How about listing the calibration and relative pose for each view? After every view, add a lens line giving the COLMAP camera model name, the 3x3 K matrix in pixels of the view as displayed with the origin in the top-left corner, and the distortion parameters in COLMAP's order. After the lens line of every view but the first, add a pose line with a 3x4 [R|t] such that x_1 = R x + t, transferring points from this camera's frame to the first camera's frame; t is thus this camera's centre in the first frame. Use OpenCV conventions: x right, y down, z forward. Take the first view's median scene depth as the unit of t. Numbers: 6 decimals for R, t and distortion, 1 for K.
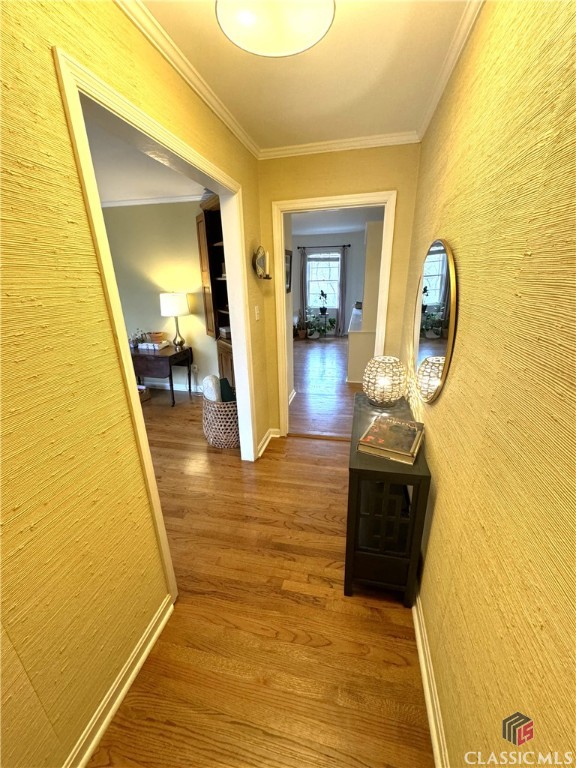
lens RADIAL K [[306.0, 0, 288.6], [0, 306.0, 386.1], [0, 0, 1]] dist [0.000487, 0.000013]
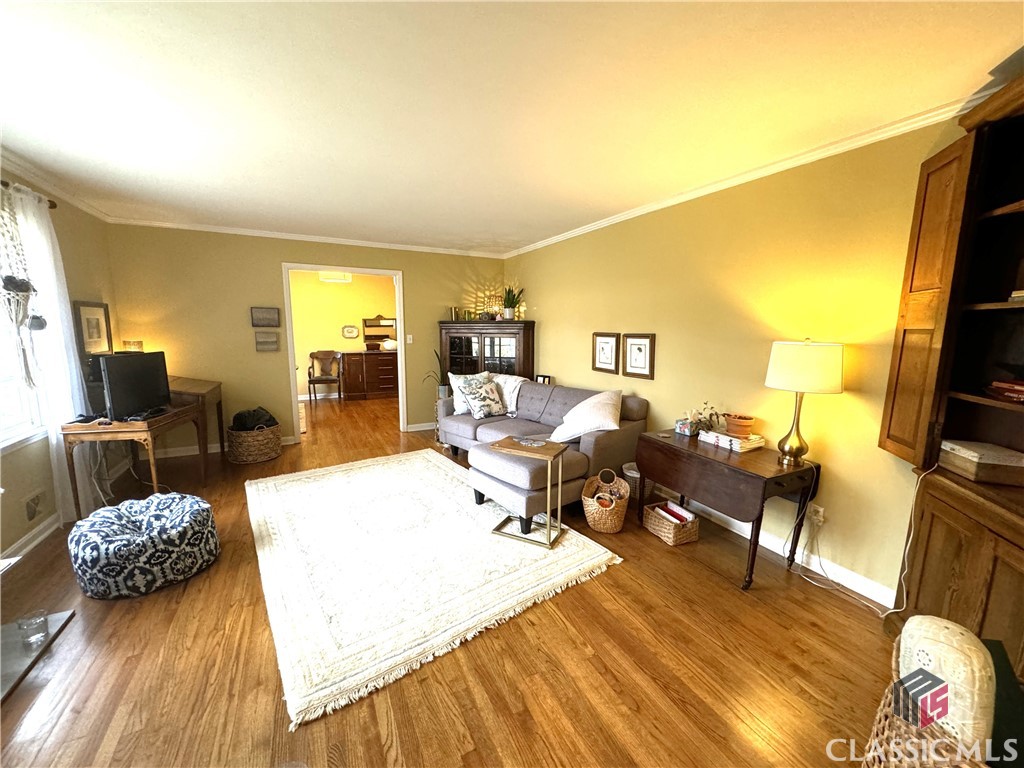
lens RADIAL K [[408.9, 0, 512.6], [0, 408.9, 382.5], [0, 0, 1]] dist [-0.000186, 0.000168]
pose [[0.640162, 0.125003, -0.758002, -0.178532], [-0.278366, 0.957367, -0.077210, -0.074959], [0.716034, 0.260429, 0.647667, 0.297322]]
